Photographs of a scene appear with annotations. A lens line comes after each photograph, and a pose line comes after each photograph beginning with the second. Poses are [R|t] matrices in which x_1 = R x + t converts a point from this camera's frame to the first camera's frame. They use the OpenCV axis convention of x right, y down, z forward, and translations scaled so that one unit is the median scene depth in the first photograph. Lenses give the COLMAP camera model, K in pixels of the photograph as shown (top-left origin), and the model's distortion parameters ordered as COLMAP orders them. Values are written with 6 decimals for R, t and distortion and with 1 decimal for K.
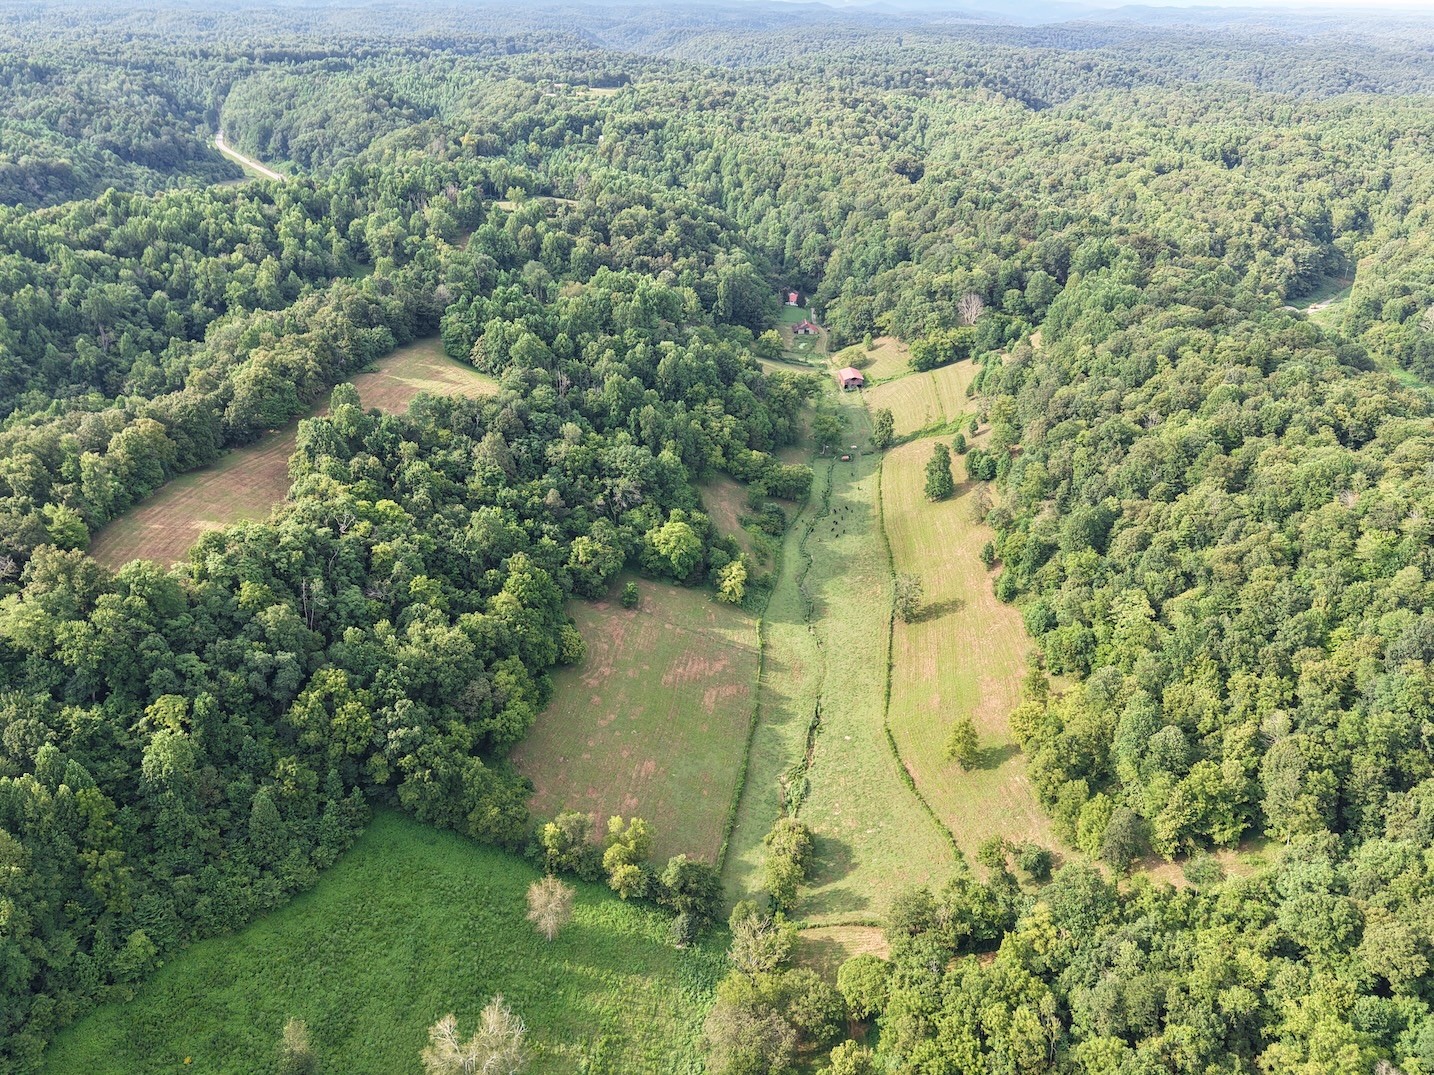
lens RADIAL K [[1187.5, 0, 717.0], [0, 1187.5, 537.5], [0, 0, 1]] dist [0.060076, -0.088970]
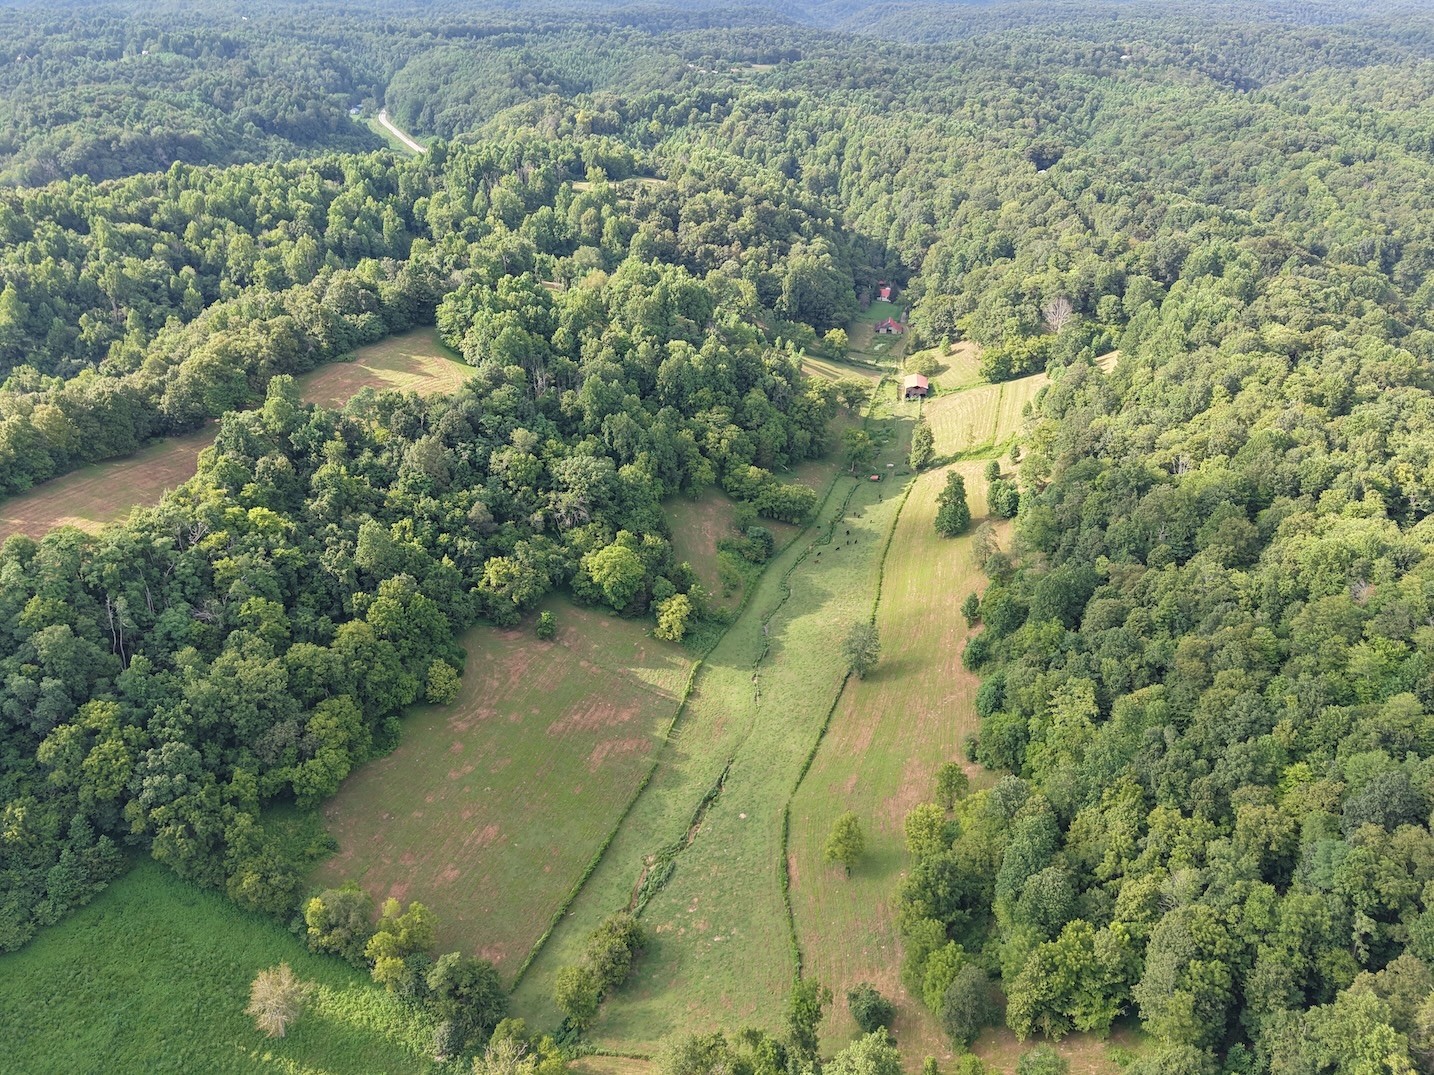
lens RADIAL K [[1187.5, 0, 717.0], [0, 1187.5, 537.5], [0, 0, 1]] dist [0.060076, -0.088970]
pose [[0.983977, 0.070930, -0.163577, 0.167957], [-0.068238, 0.997426, 0.022029, -0.039897], [0.164719, -0.010514, 0.986285, 0.108482]]
